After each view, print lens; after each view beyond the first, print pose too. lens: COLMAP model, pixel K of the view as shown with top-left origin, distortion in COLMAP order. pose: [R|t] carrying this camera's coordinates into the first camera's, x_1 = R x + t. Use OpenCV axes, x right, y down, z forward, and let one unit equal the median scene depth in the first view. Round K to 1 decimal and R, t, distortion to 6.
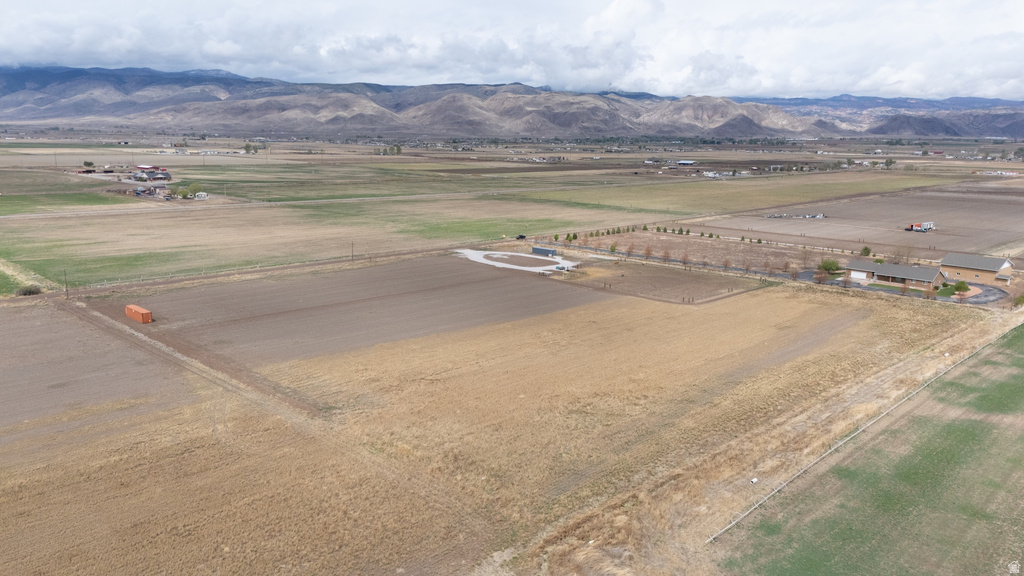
lens RADIAL K [[747.1, 0, 512.0], [0, 747.1, 288.0], [0, 0, 1]] dist [0.079459, -0.073858]
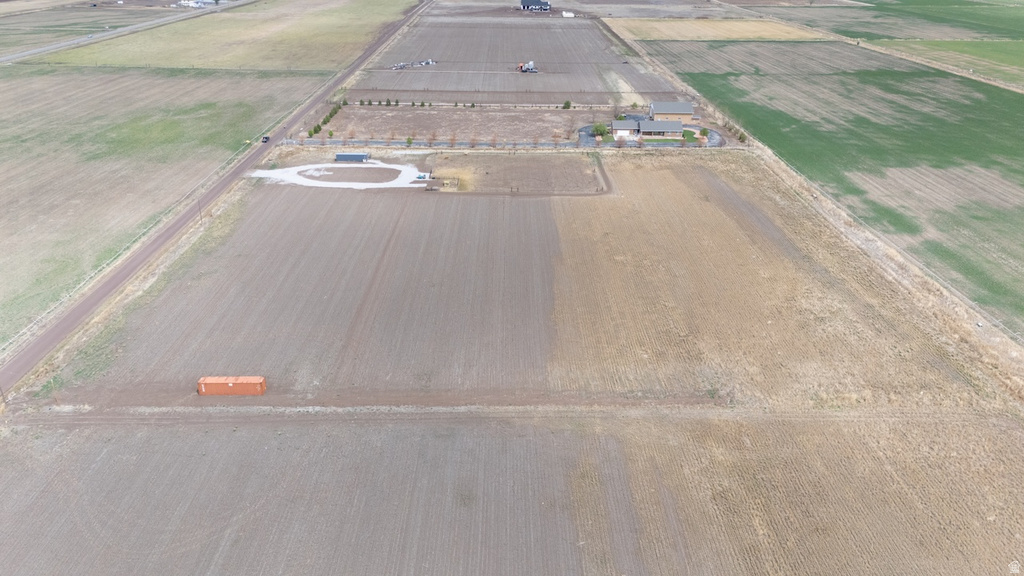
lens RADIAL K [[747.1, 0, 512.0], [0, 747.1, 288.0], [0, 0, 1]] dist [0.079459, -0.073858]
pose [[0.702838, -0.305076, 0.642609, -0.564758], [0.140470, 0.945101, 0.295048, -0.174189], [-0.697342, -0.117104, 0.707107, 0.242884]]
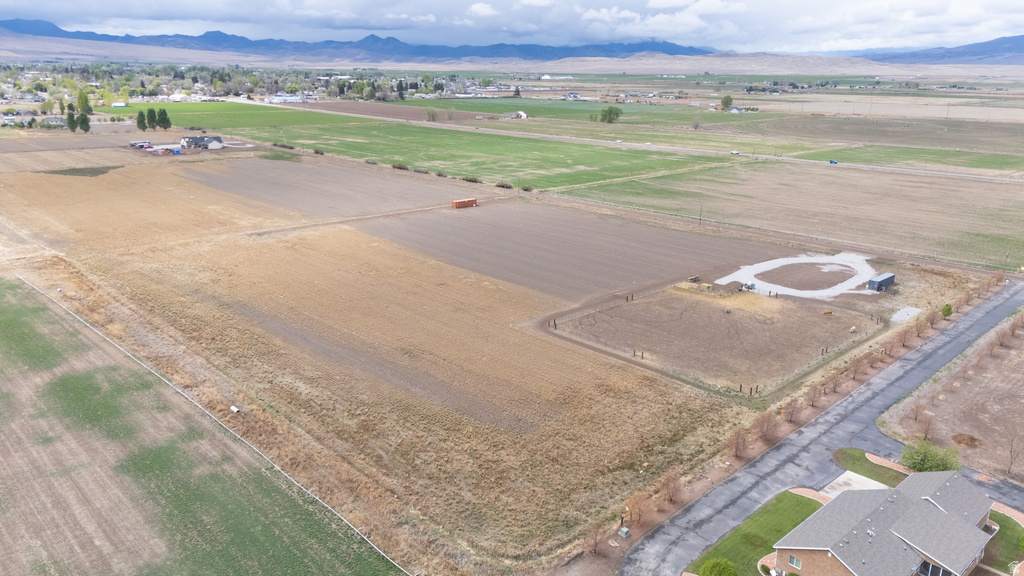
lens RADIAL K [[747.1, 0, 512.0], [0, 747.1, 288.0], [0, 0, 1]] dist [0.079459, -0.073858]
pose [[-0.016377, 0.265998, -0.963834, 0.836532], [-0.214697, 0.940543, 0.263218, -0.181357], [0.976543, 0.211243, 0.041706, 0.819005]]
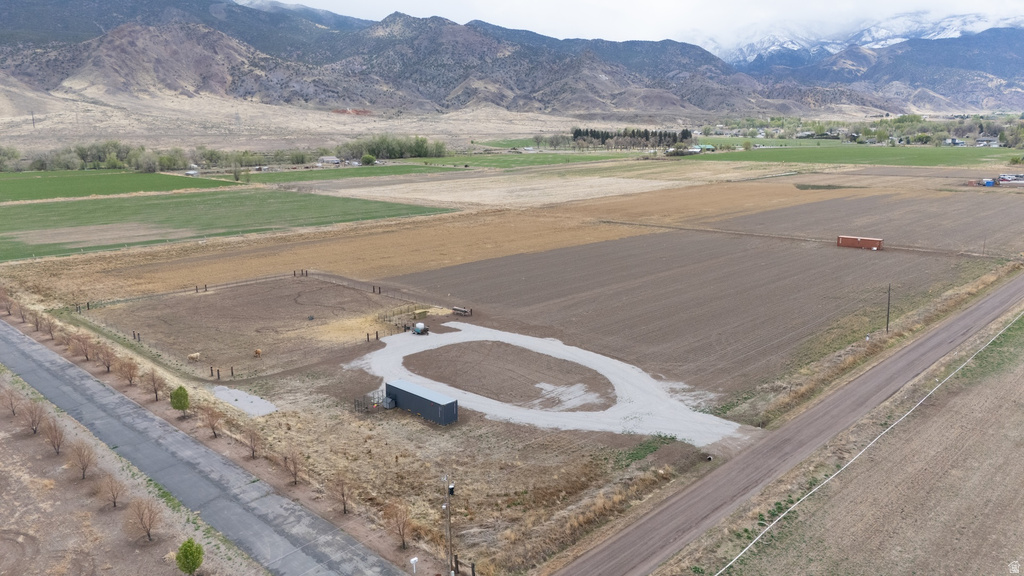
lens RADIAL K [[747.1, 0, 512.0], [0, 747.1, 288.0], [0, 0, 1]] dist [0.079459, -0.073858]
pose [[-0.999988, -0.004704, -0.001071, 0.008696], [-0.004741, 0.916945, 0.398985, -0.259499], [-0.000895, 0.398986, -0.916957, 1.551622]]
